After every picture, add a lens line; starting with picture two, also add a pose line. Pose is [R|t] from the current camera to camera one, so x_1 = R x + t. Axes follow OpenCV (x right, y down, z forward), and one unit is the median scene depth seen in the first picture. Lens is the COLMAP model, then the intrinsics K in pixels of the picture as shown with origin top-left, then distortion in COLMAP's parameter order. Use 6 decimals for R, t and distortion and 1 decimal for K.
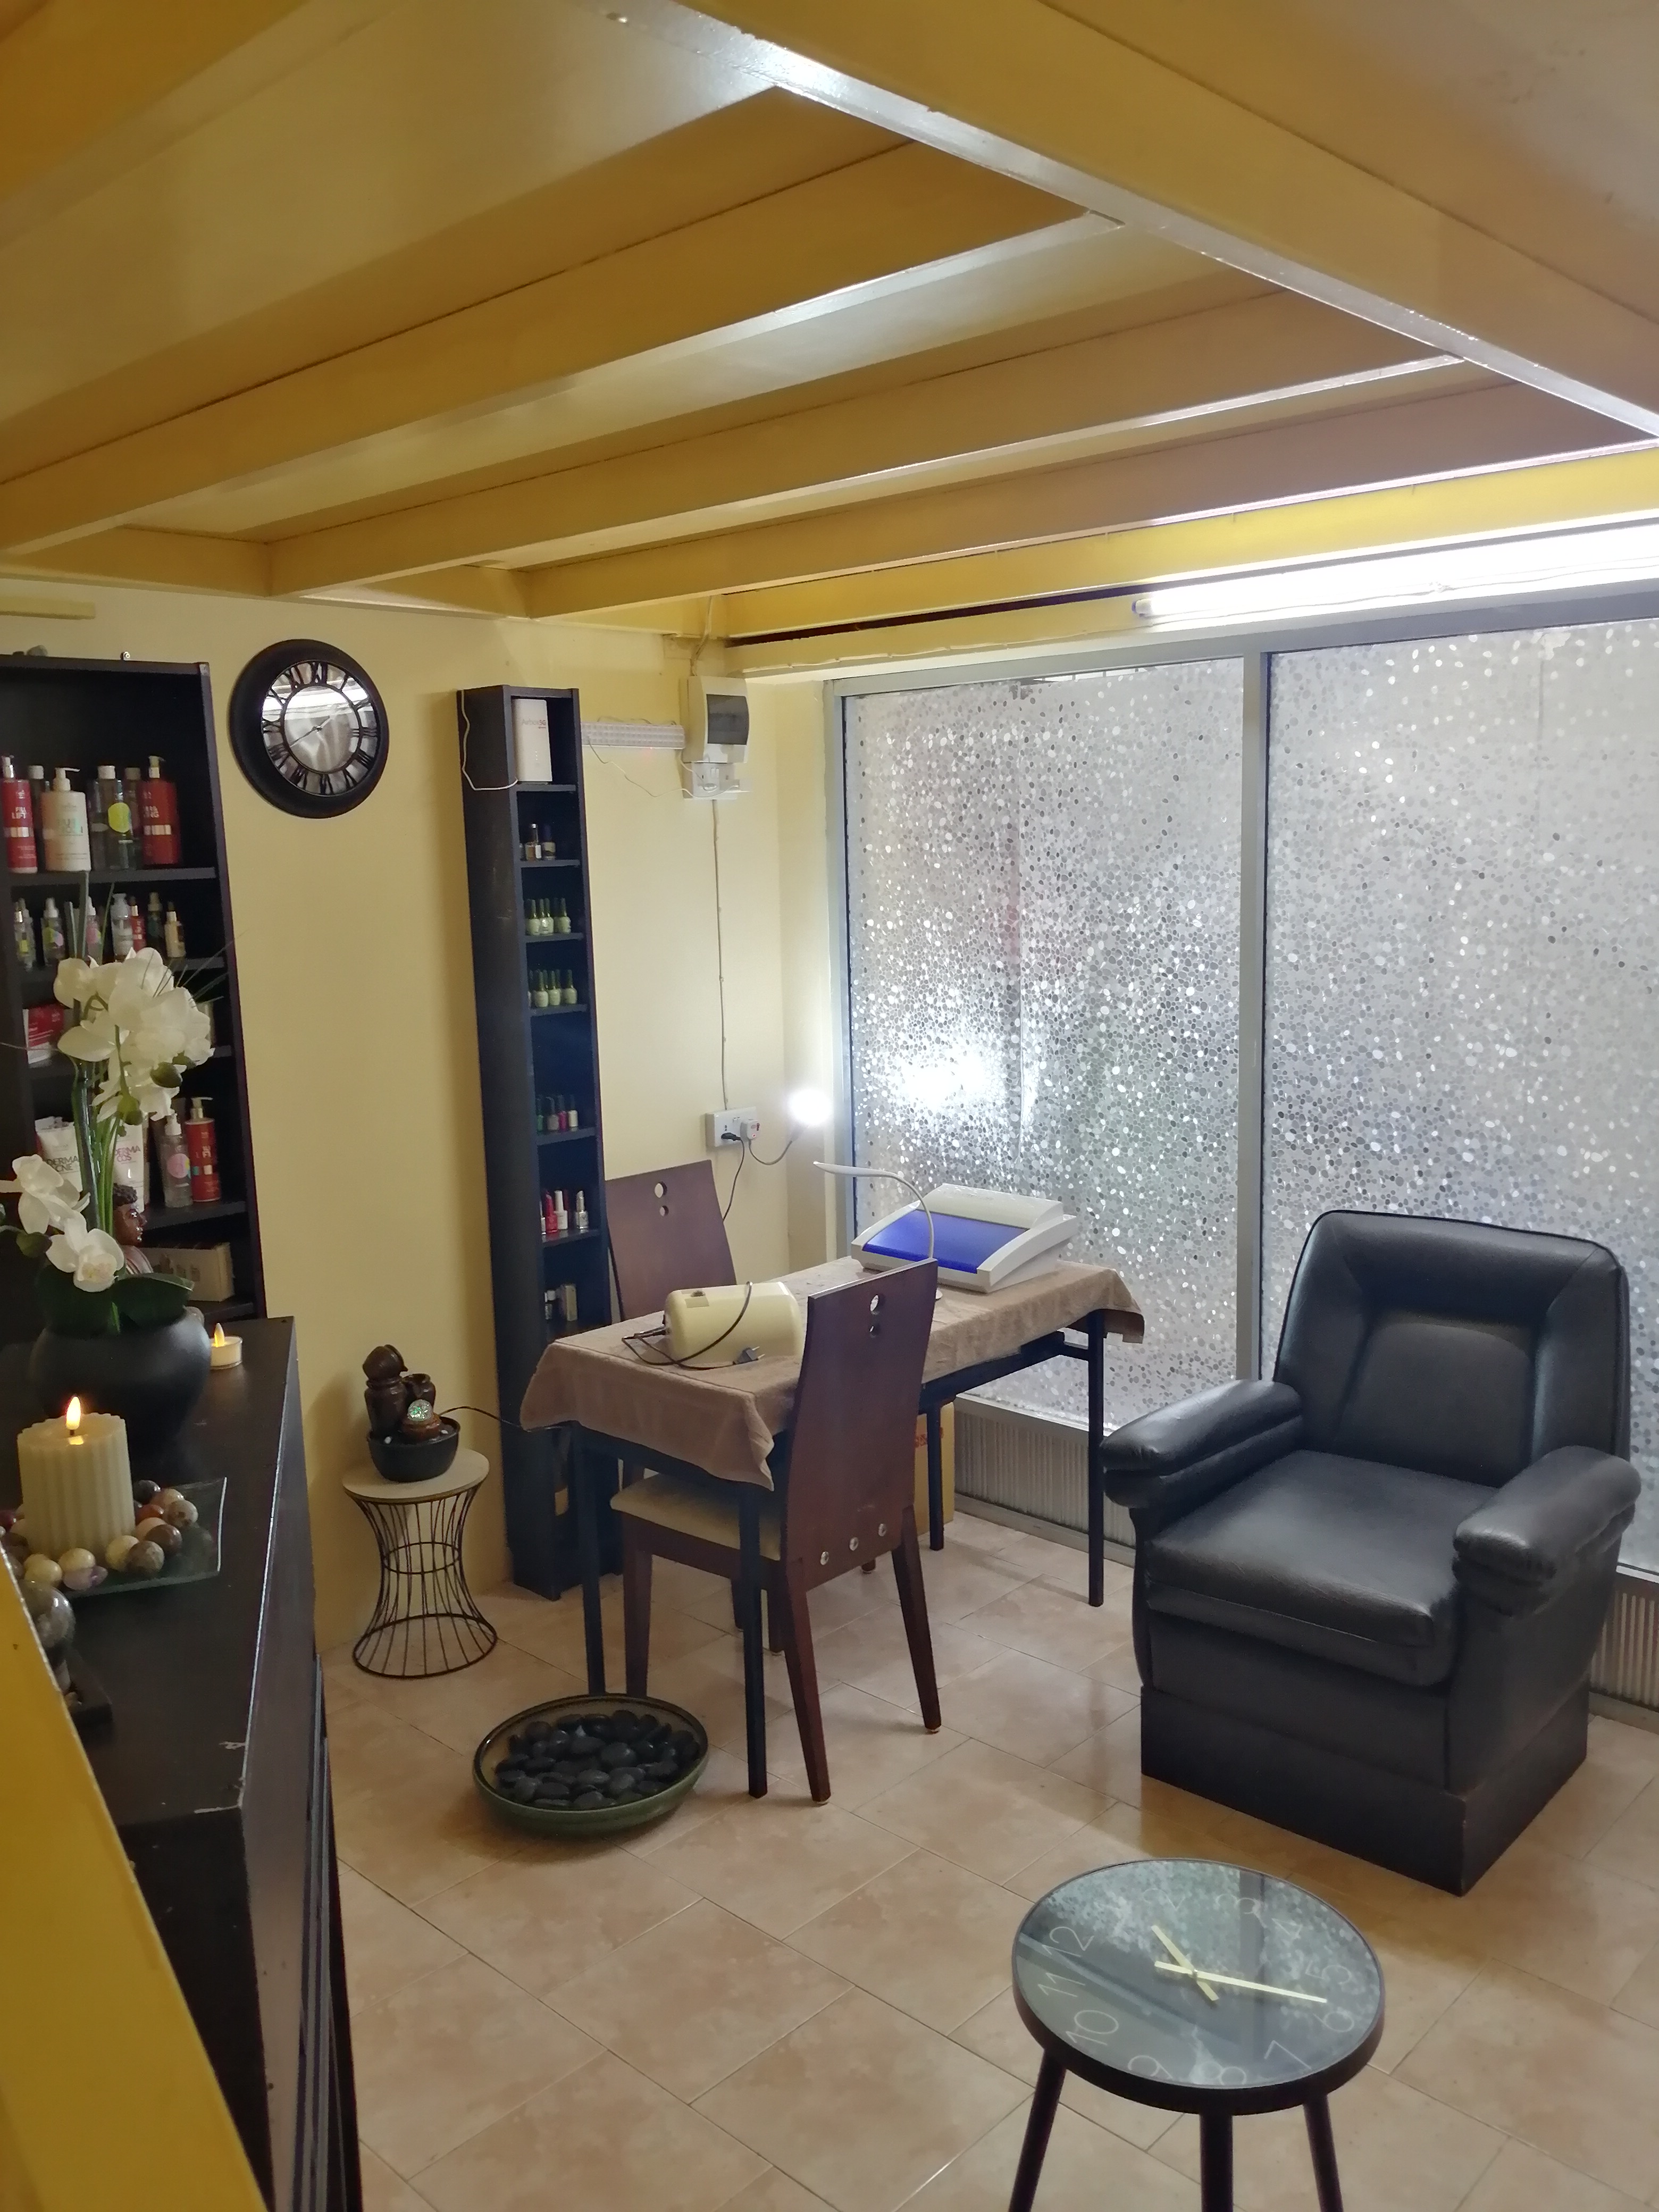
lens RADIAL K [[1759.9, 0, 851.7], [0, 1759.9, 1102.8], [0, 0, 1]] dist [0.058108, -0.103842]
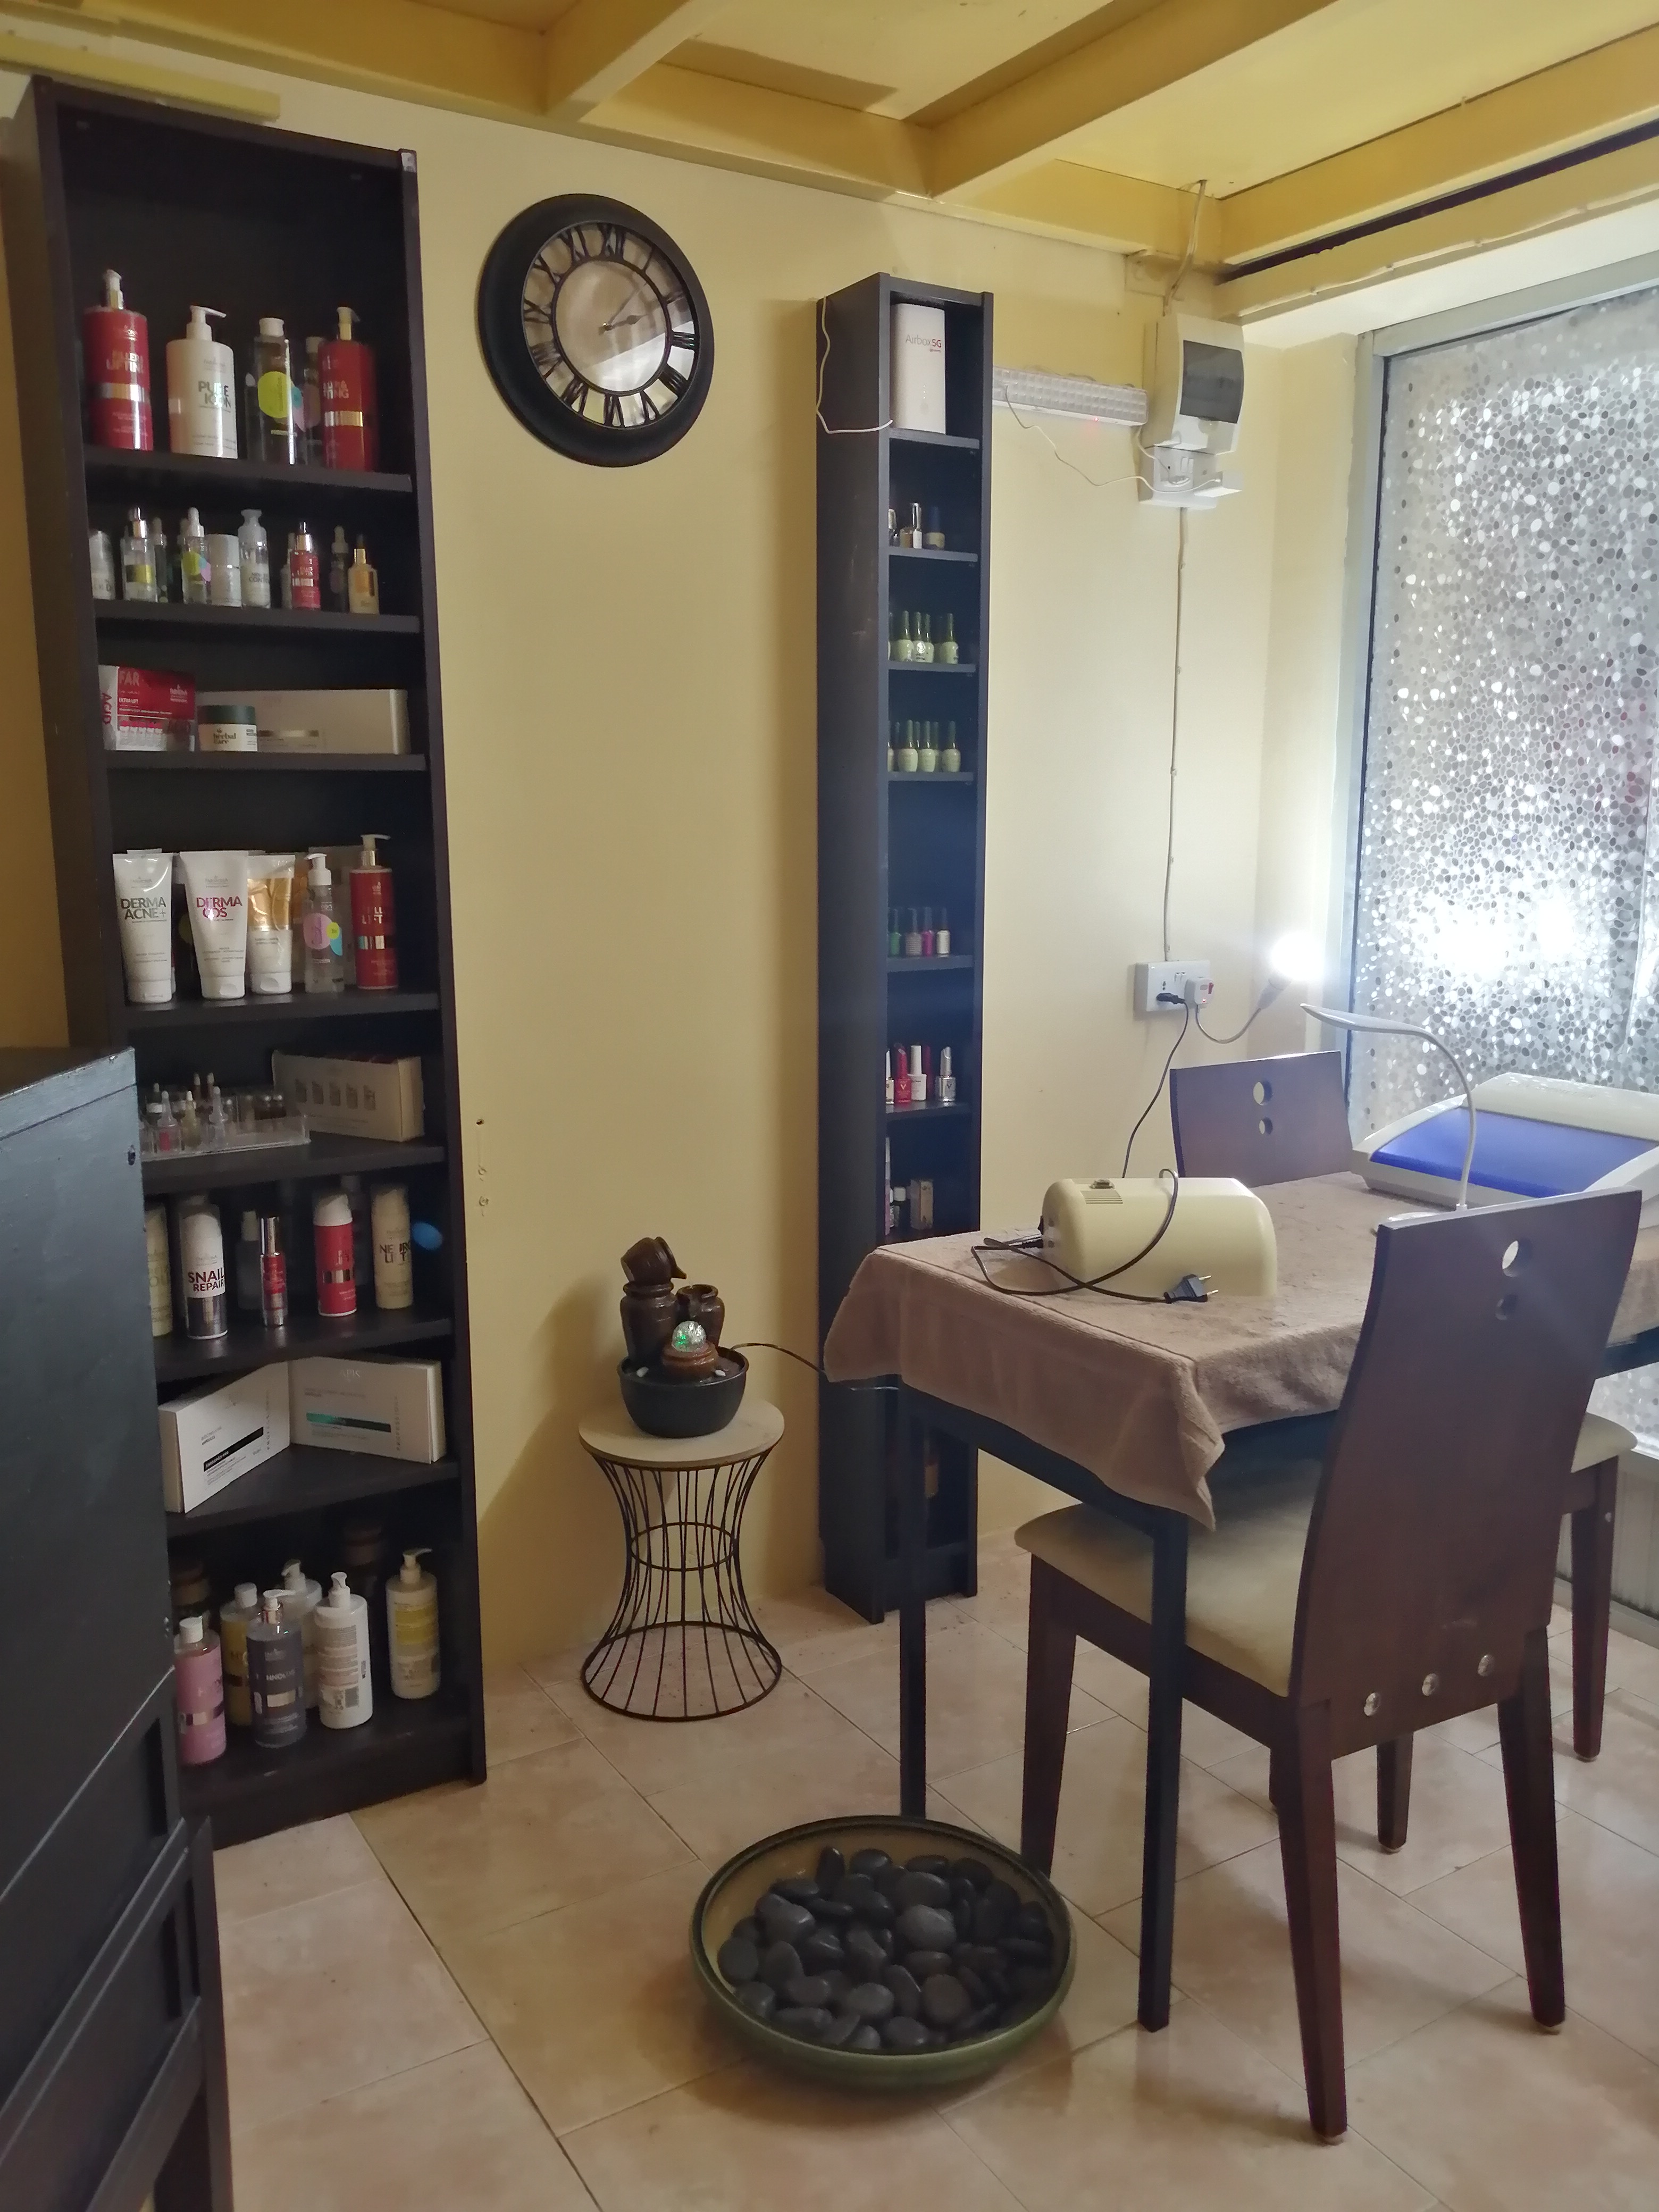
lens RADIAL K [[1759.9, 0, 851.7], [0, 1759.9, 1102.8], [0, 0, 1]] dist [0.058108, -0.103842]
pose [[0.968553, 0.069775, -0.238822, -0.023731], [-0.066941, 0.997557, 0.019966, 0.061652], [0.239632, -0.003351, 0.970858, 0.324450]]
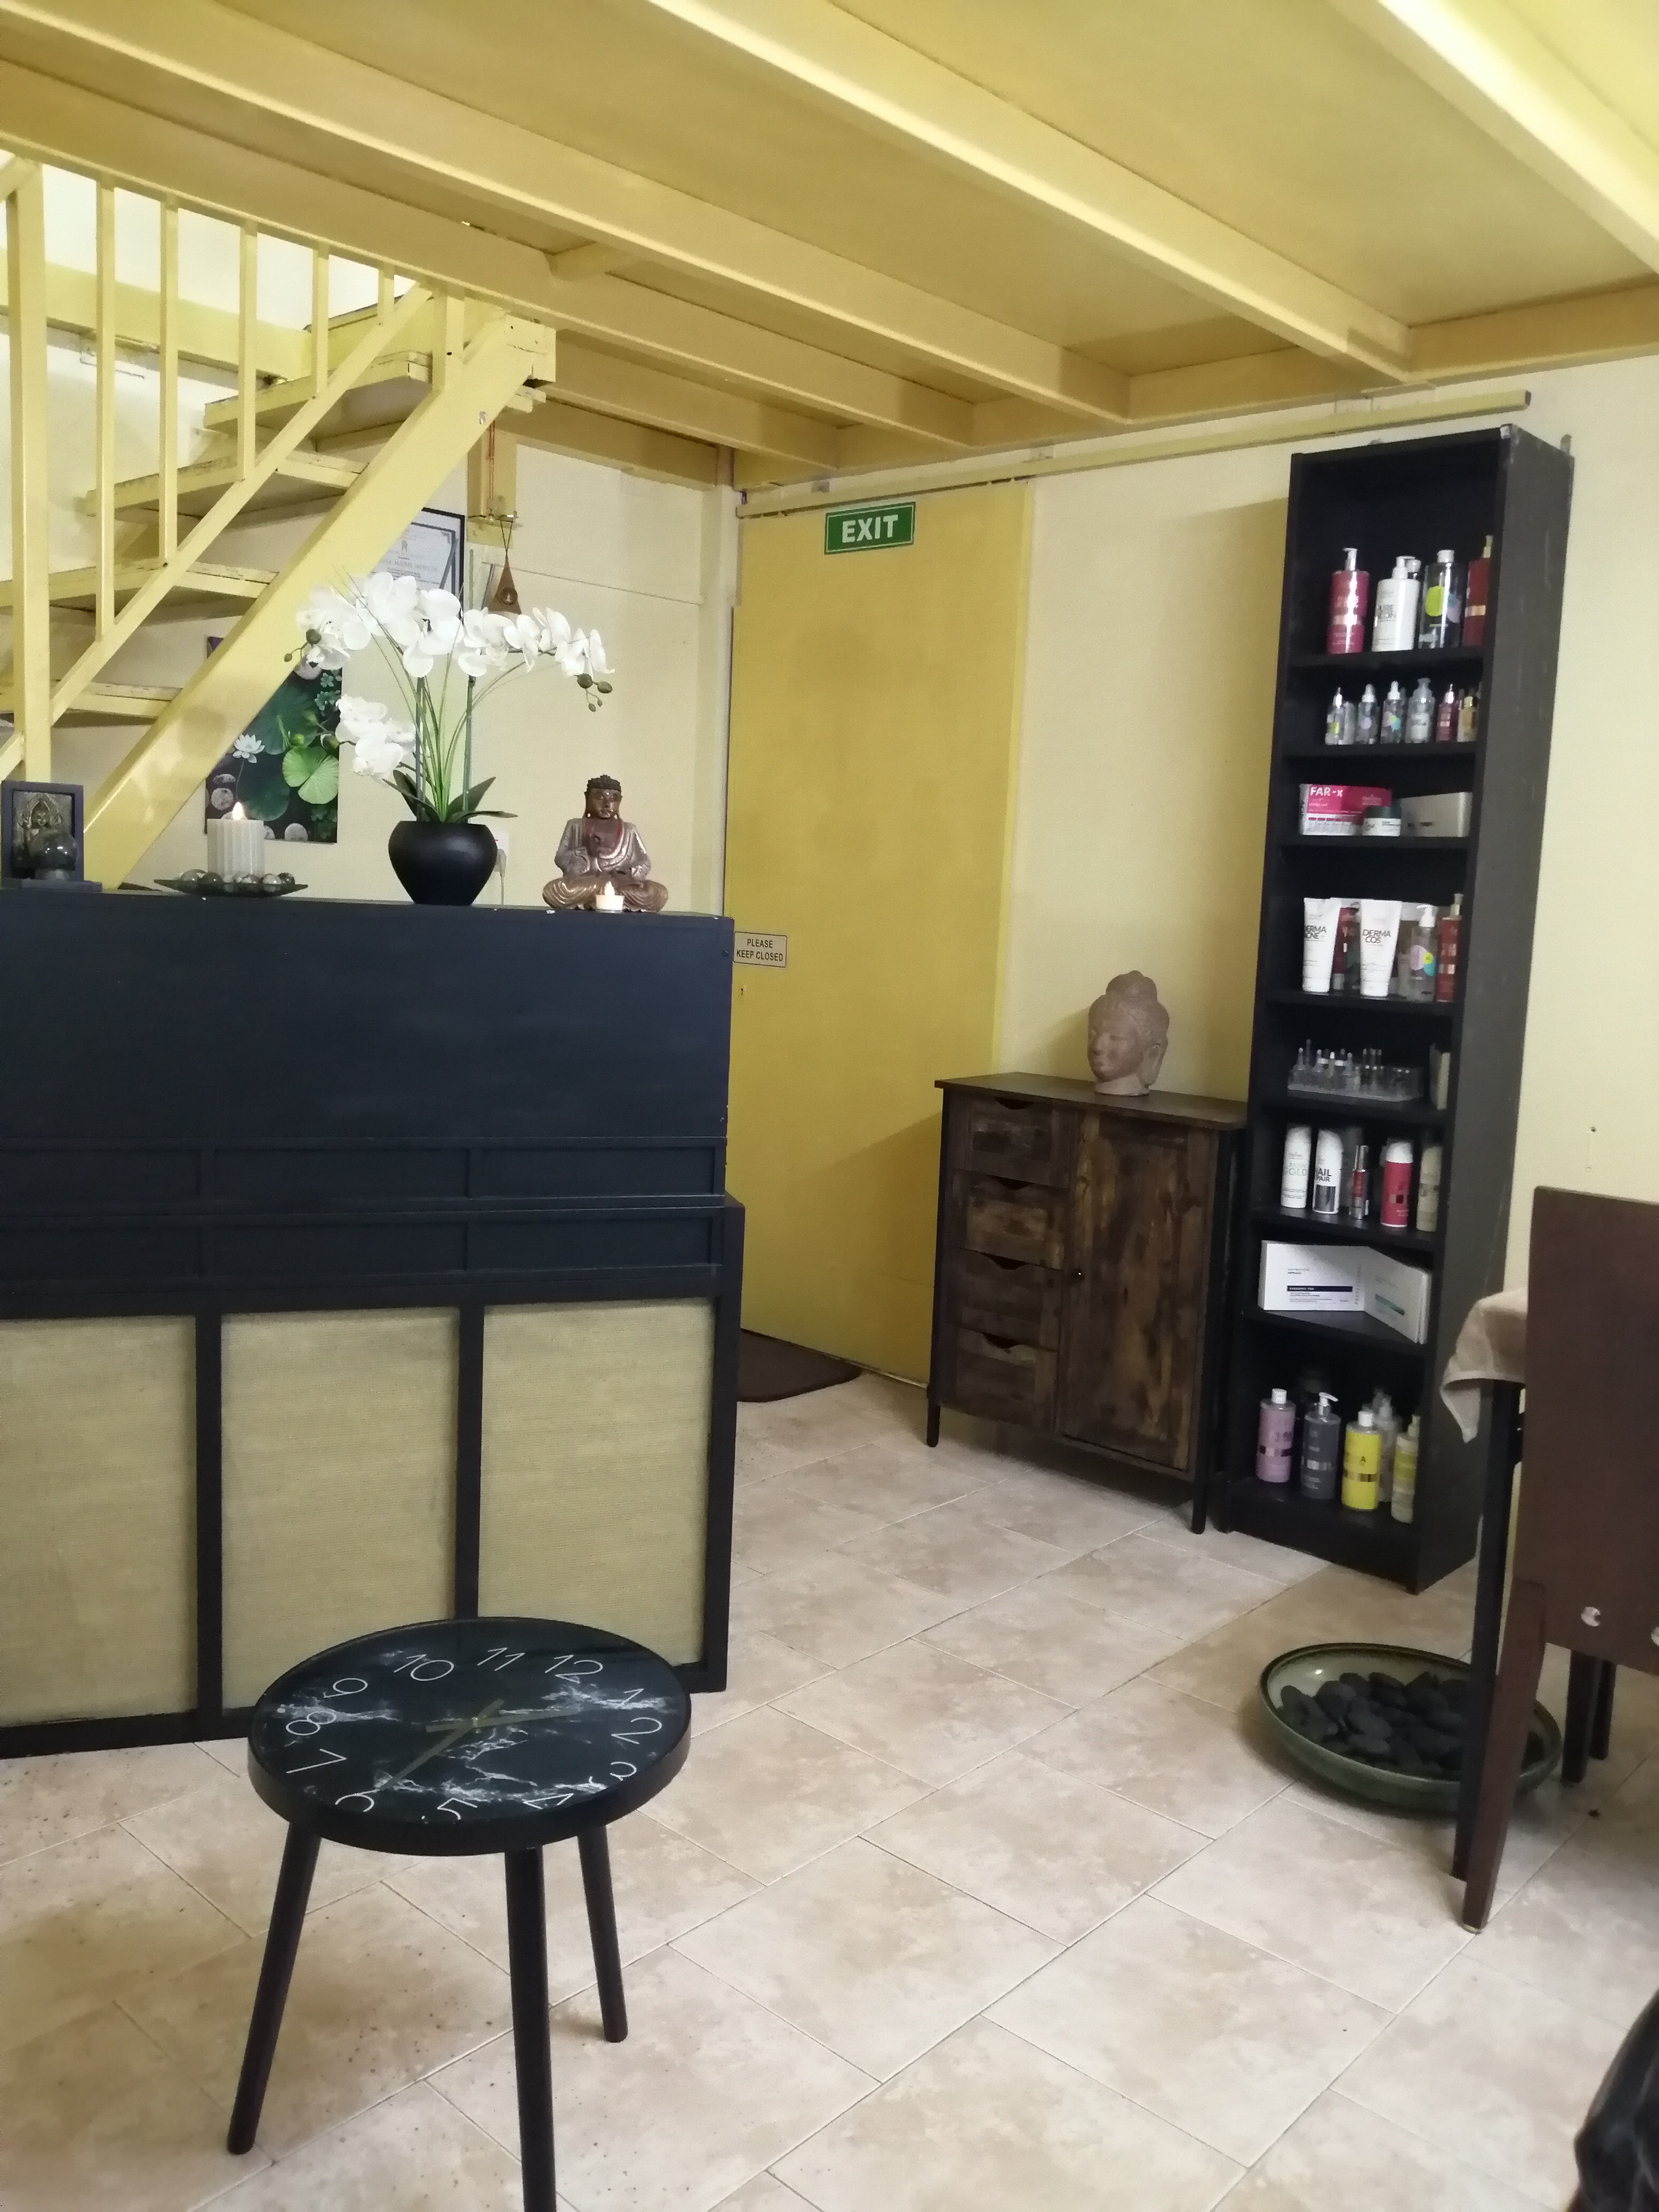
lens RADIAL K [[1759.9, 0, 851.7], [0, 1759.9, 1102.8], [0, 0, 1]] dist [0.058108, -0.103842]
pose [[0.014397, 0.156258, -0.987611, 0.498602], [-0.200446, 0.968115, 0.150251, 0.024088], [0.979599, 0.195800, 0.045259, 0.549840]]
